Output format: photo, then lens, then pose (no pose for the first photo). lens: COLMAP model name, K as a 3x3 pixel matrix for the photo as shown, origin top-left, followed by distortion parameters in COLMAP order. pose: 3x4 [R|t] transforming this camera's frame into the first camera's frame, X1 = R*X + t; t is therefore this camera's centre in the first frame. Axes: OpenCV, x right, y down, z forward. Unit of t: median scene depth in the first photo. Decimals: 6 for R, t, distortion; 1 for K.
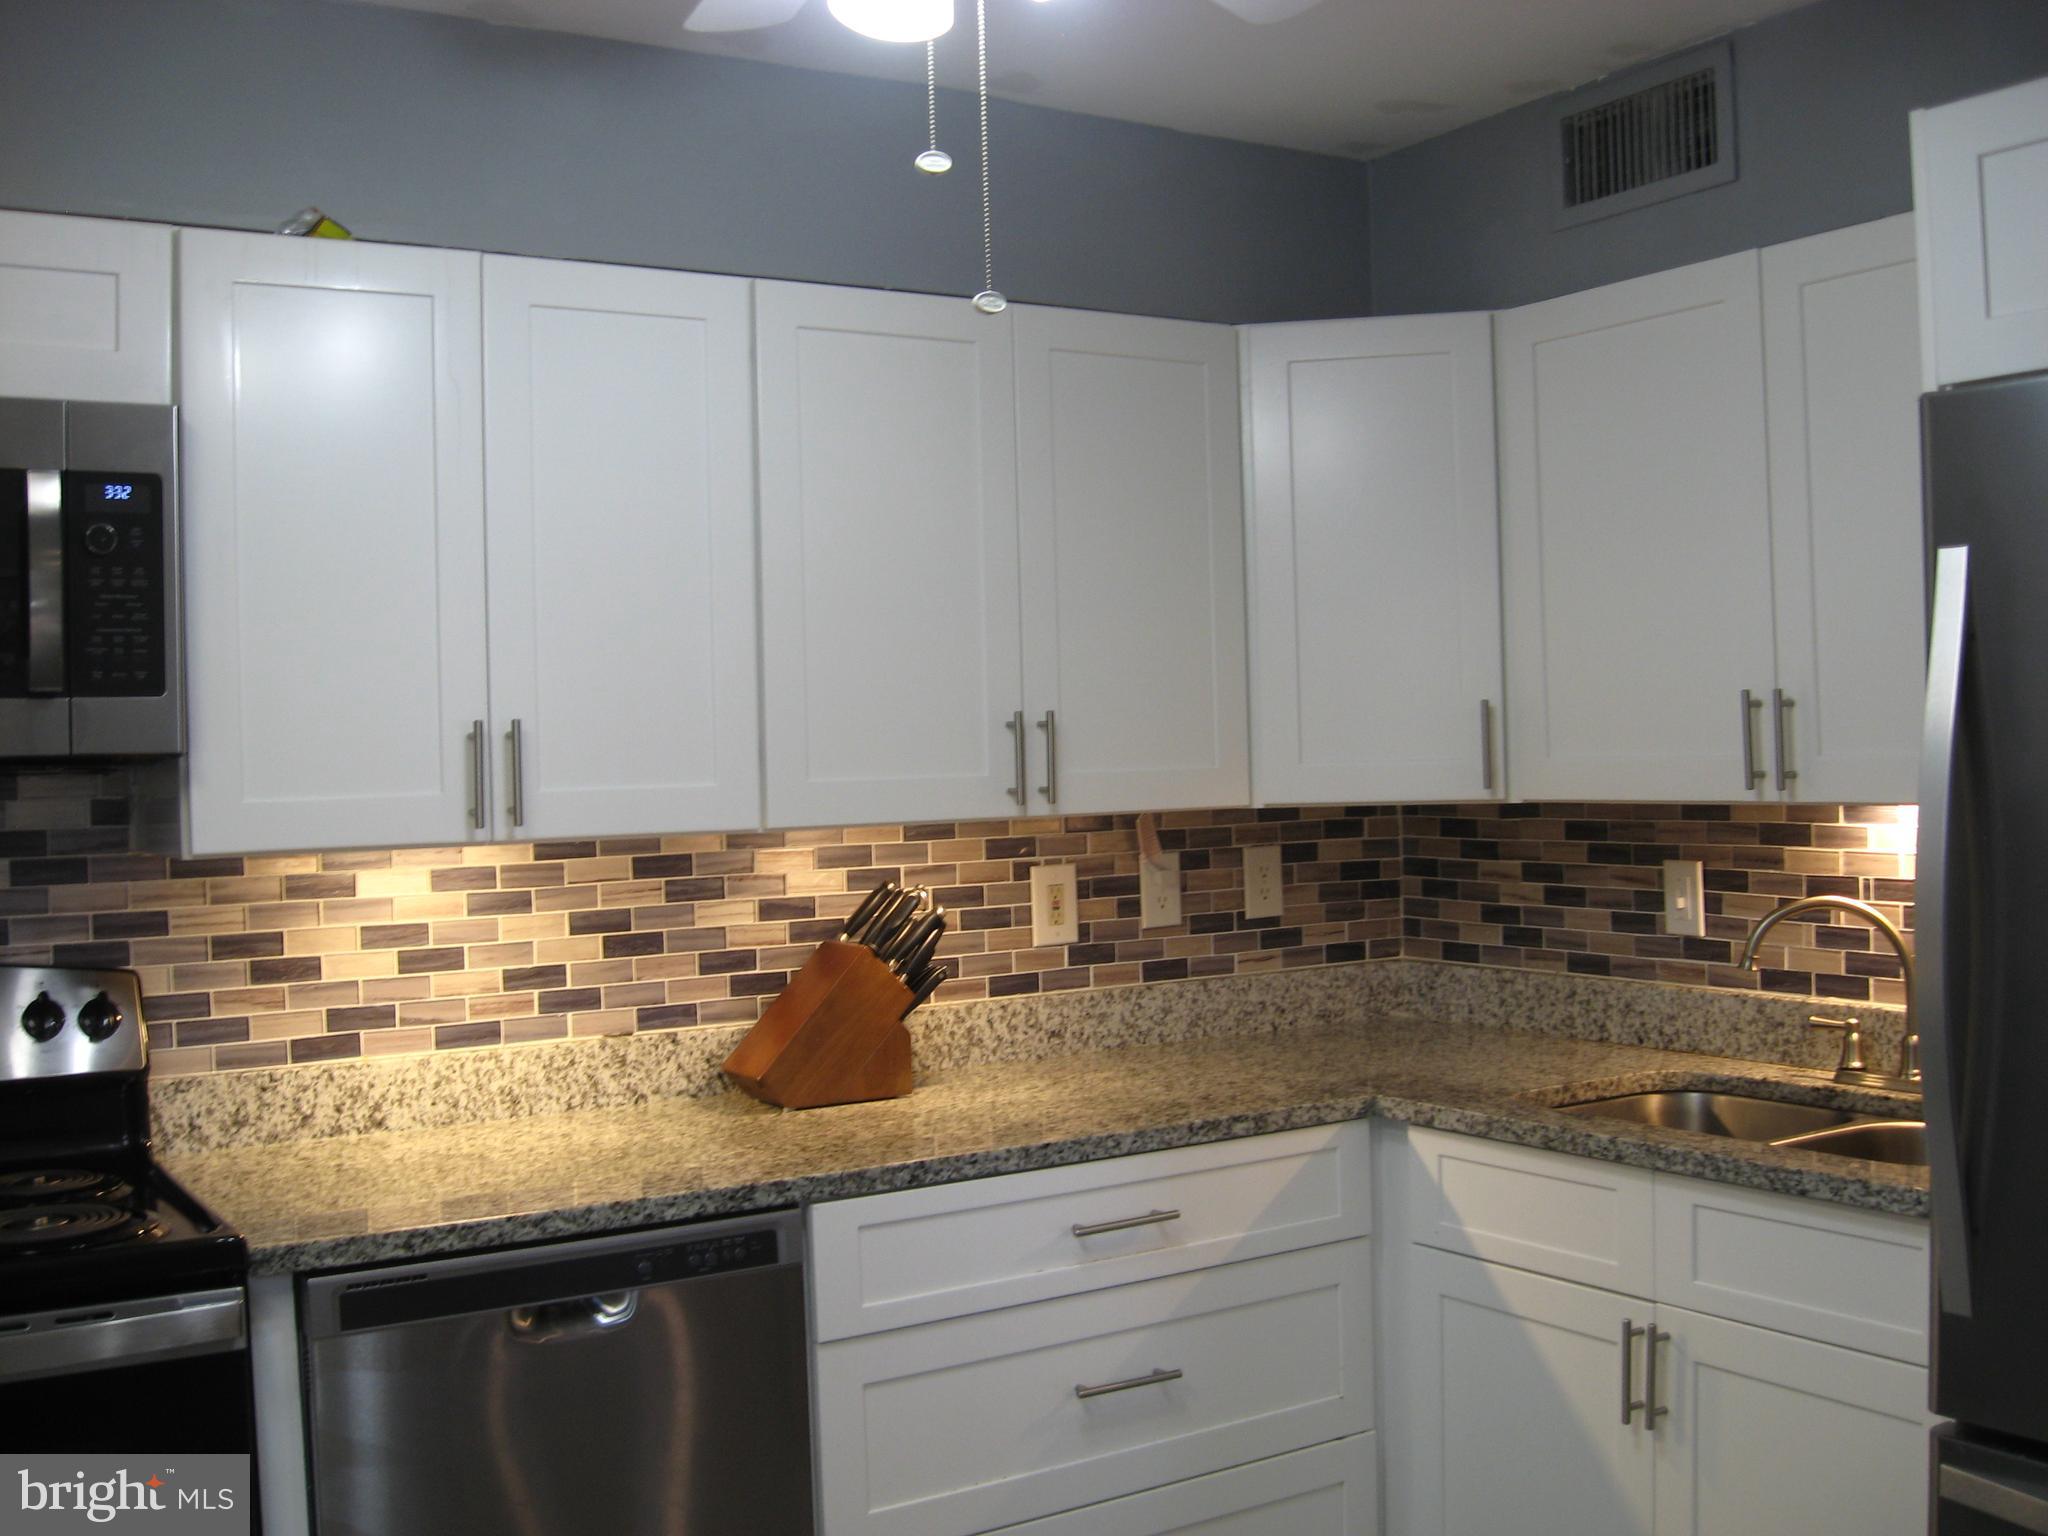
lens RADIAL K [[2127.4, 0, 1005.7], [0, 2127.4, 768.1], [0, 0, 1]] dist [-0.119435, 0.000000]
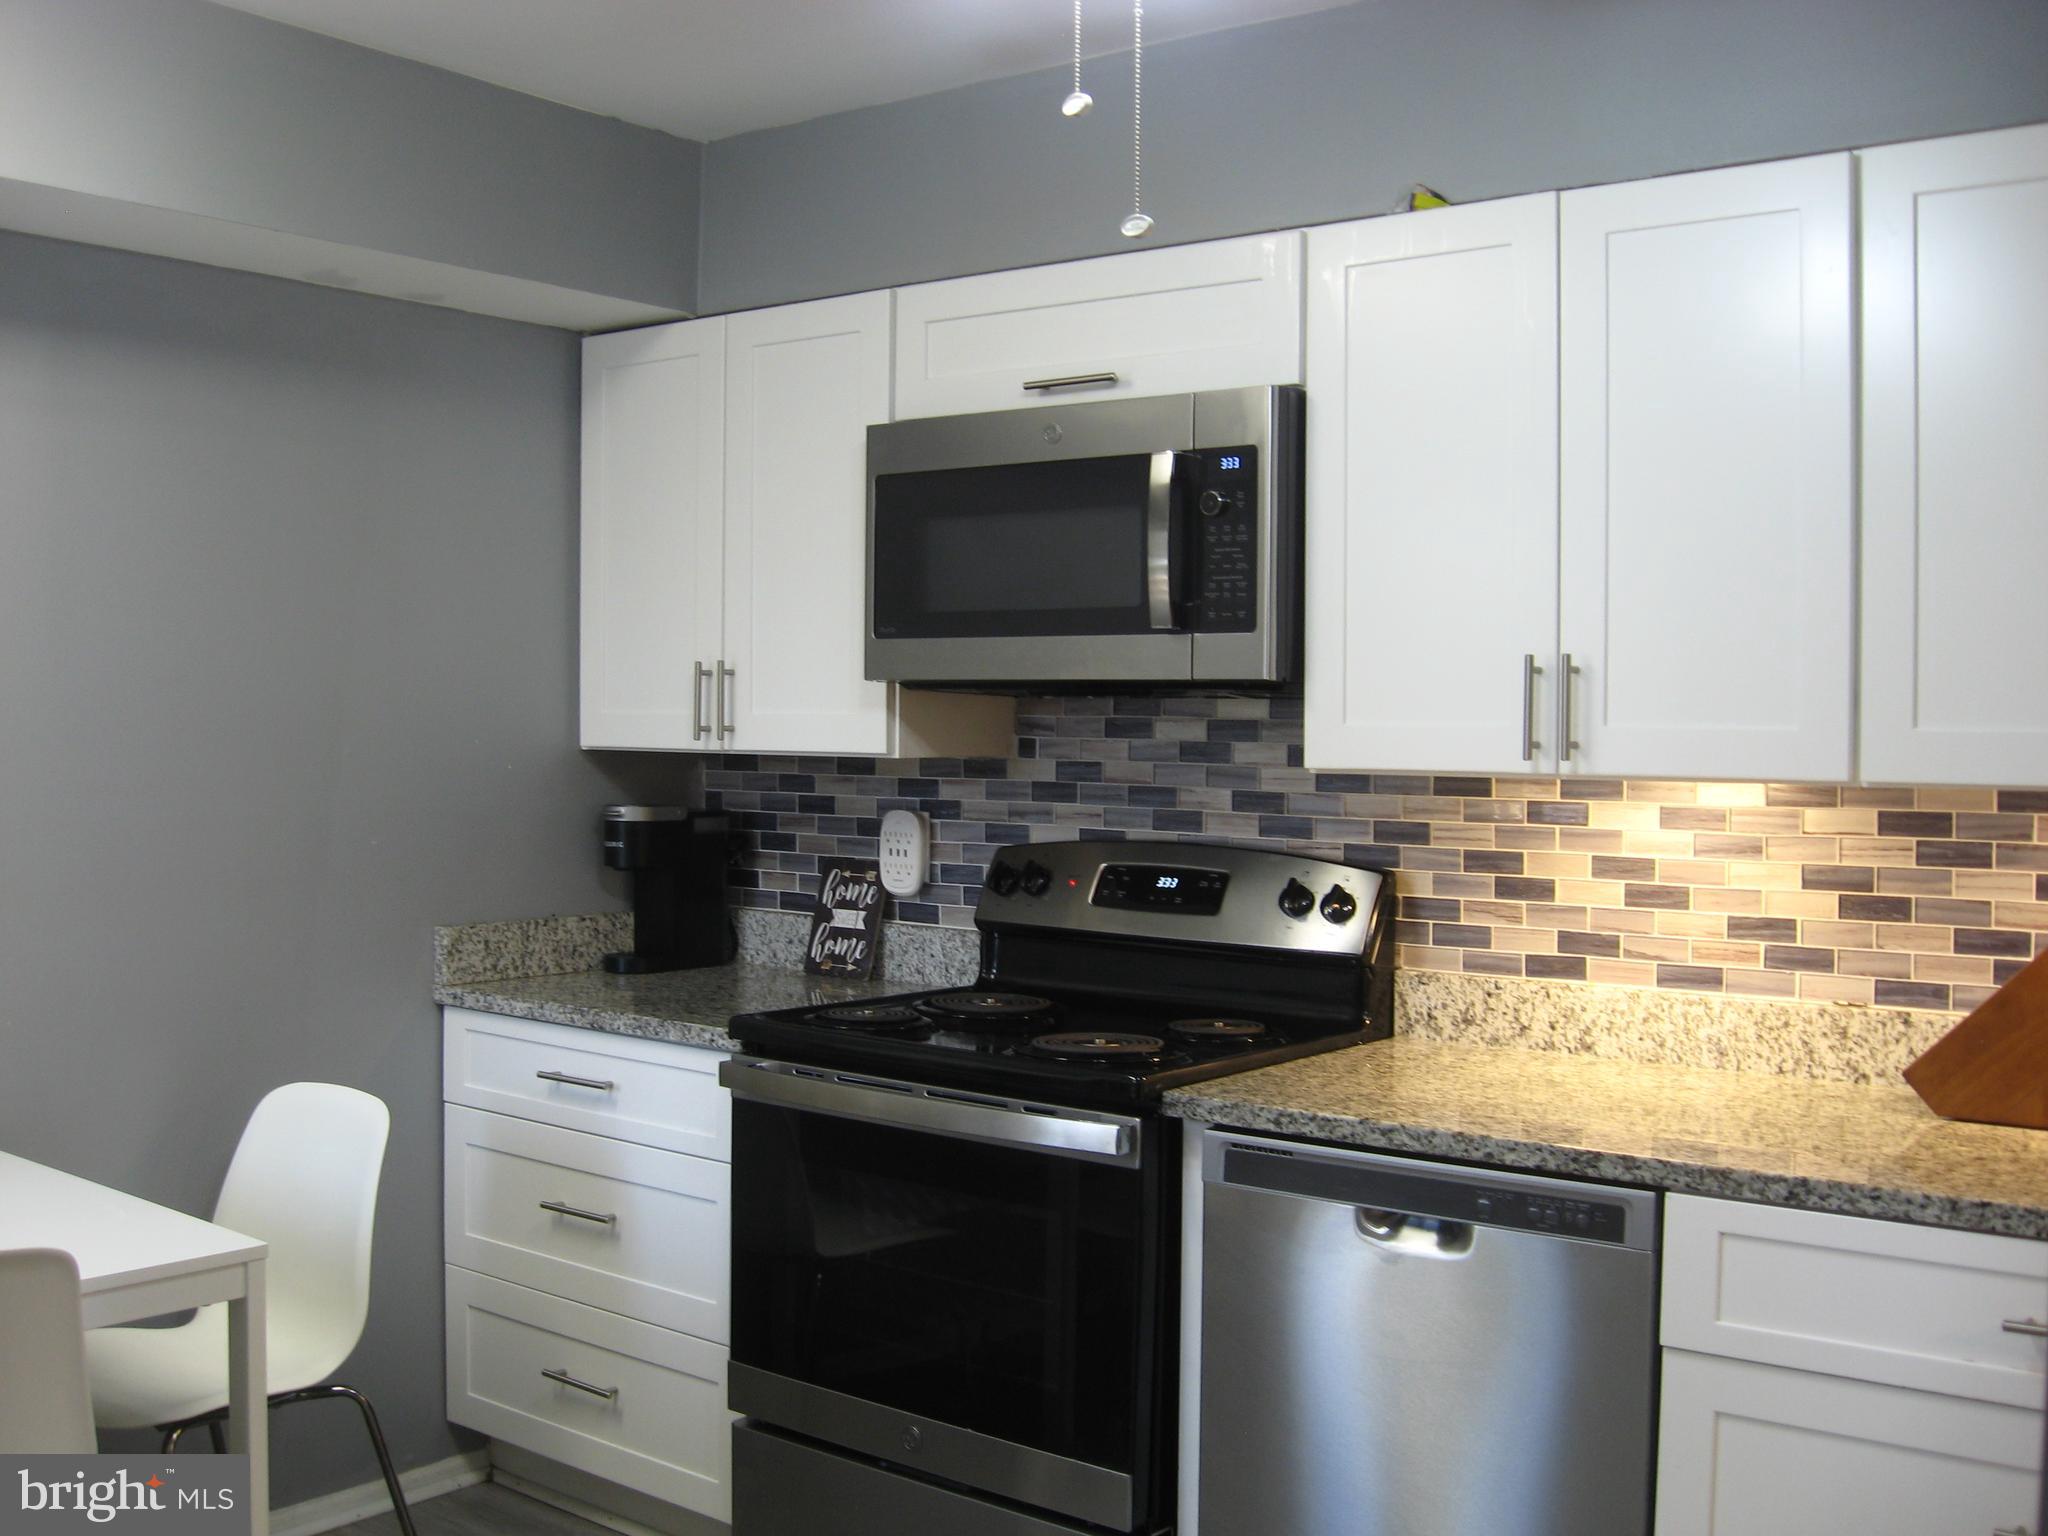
lens RADIAL K [[2127.4, 0, 1016.0], [0, 2127.4, 772.4], [0, 0, 1]] dist [-0.119435, 0.000000]
pose [[0.332882, 0.052217, -0.941522, 0.559923], [-0.027011, 0.998584, 0.045832, -0.005187], [0.942582, 0.010174, 0.333821, 0.378501]]
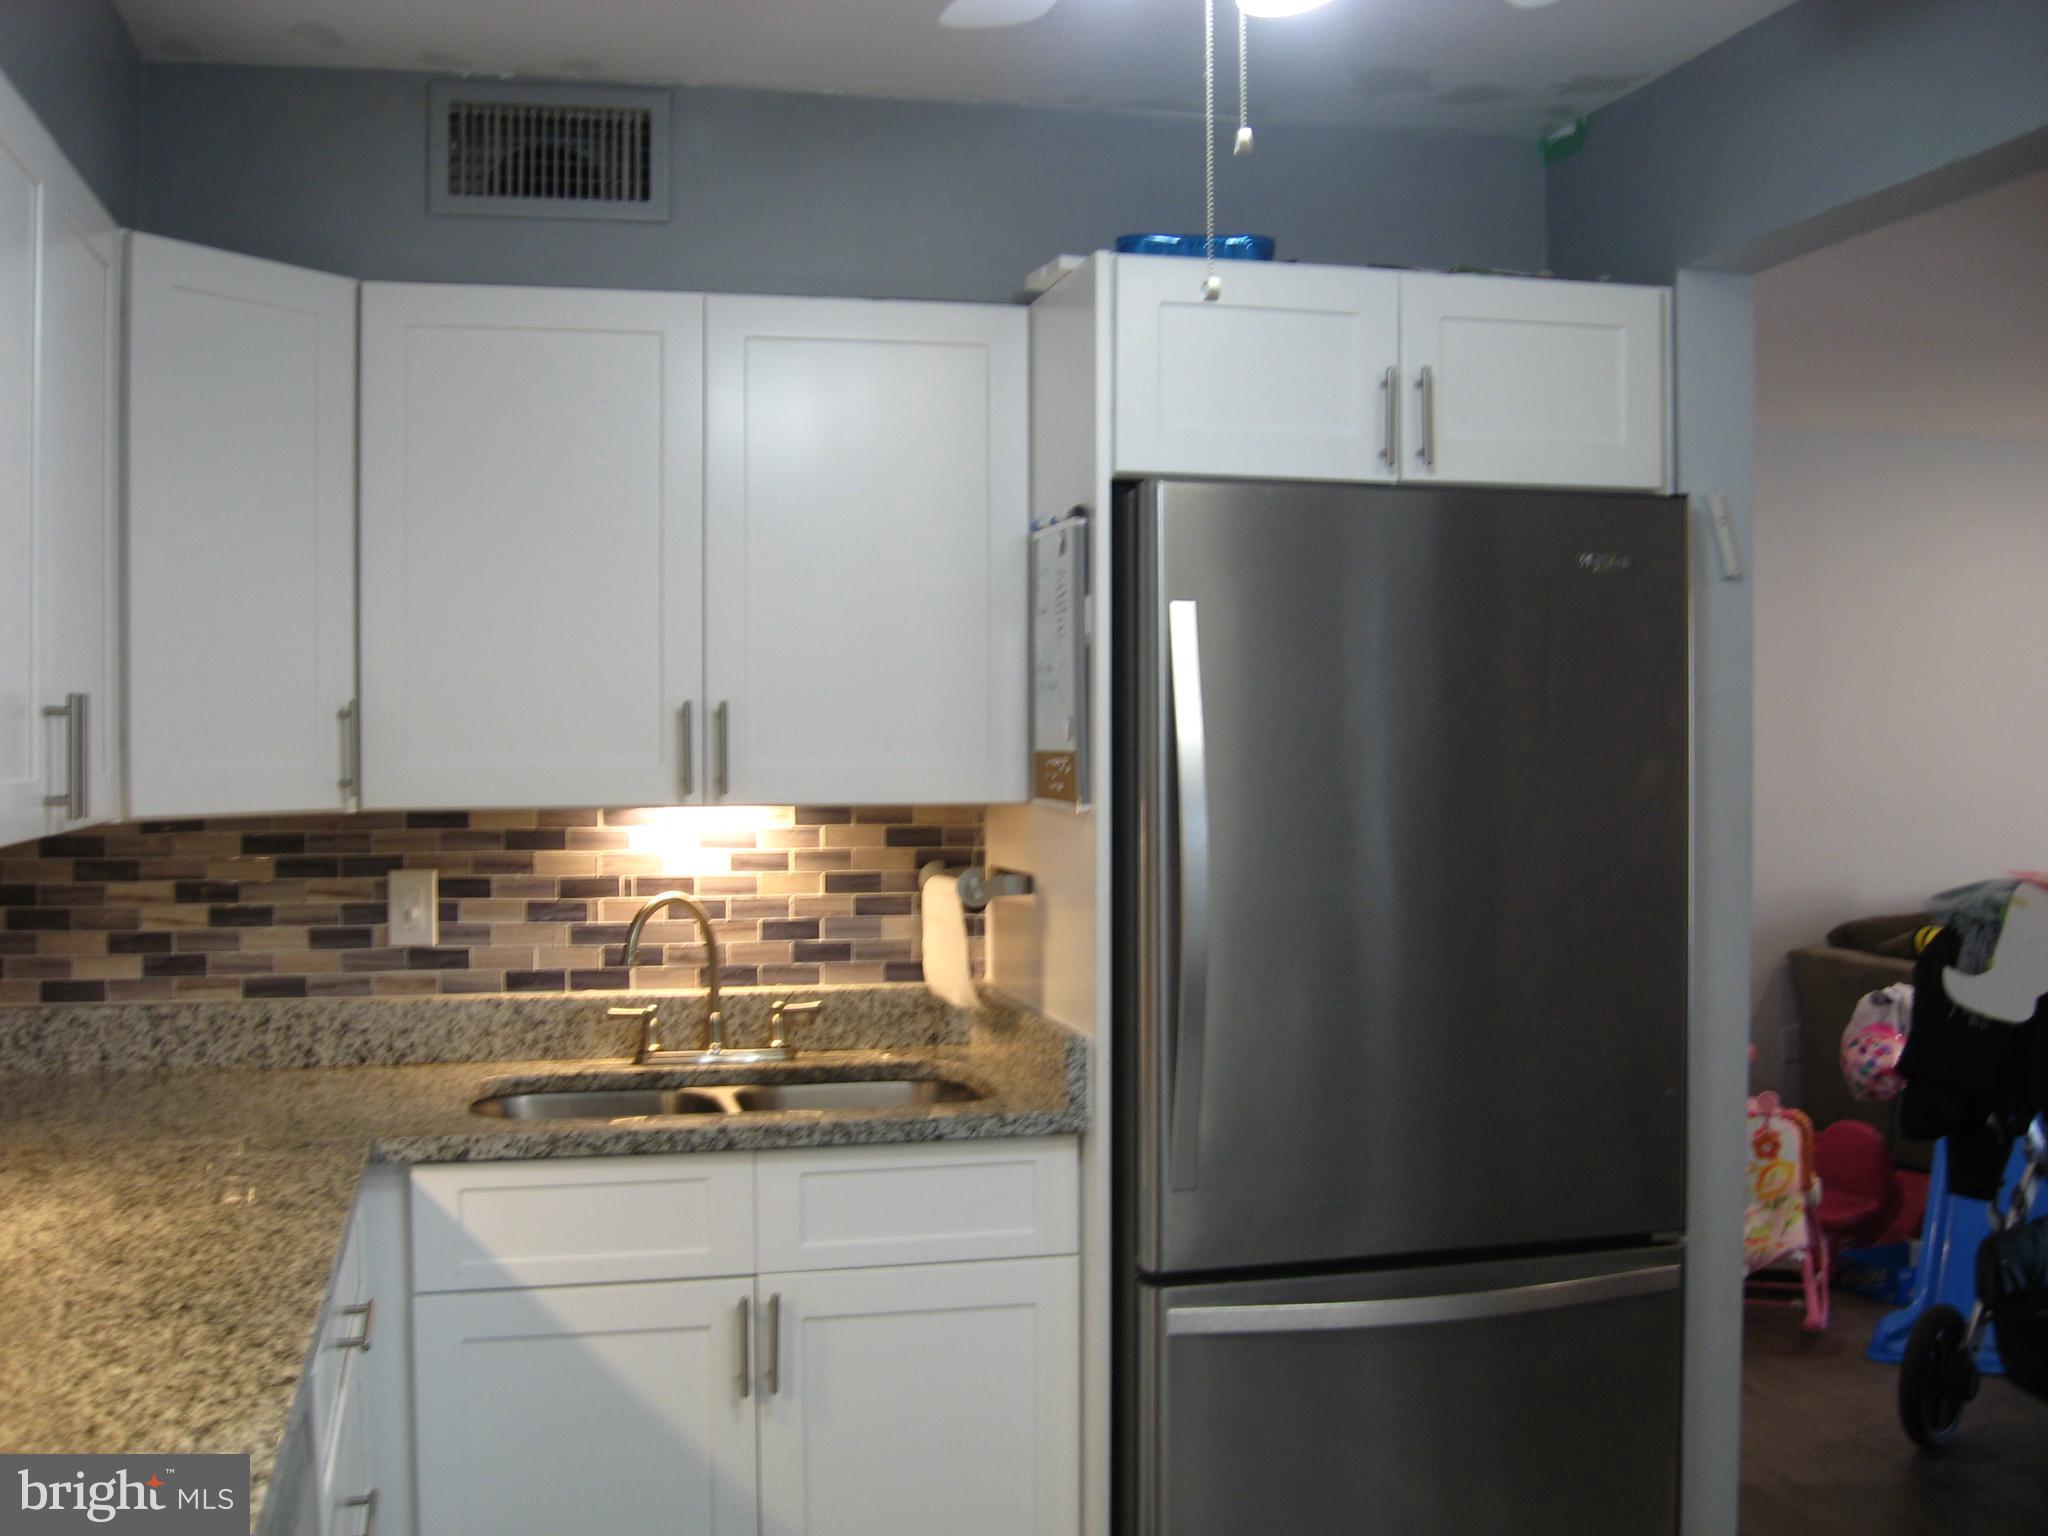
lens RADIAL K [[2127.4, 0, 1014.0], [0, 2127.4, 761.3], [0, 0, 1]] dist [-0.119435, 0.000000]
pose [[0.321666, 0.011755, 0.946780, -0.590801], [0.004223, 0.999895, -0.013849, 0.008725], [-0.946844, 0.008453, 0.321583, 0.469501]]
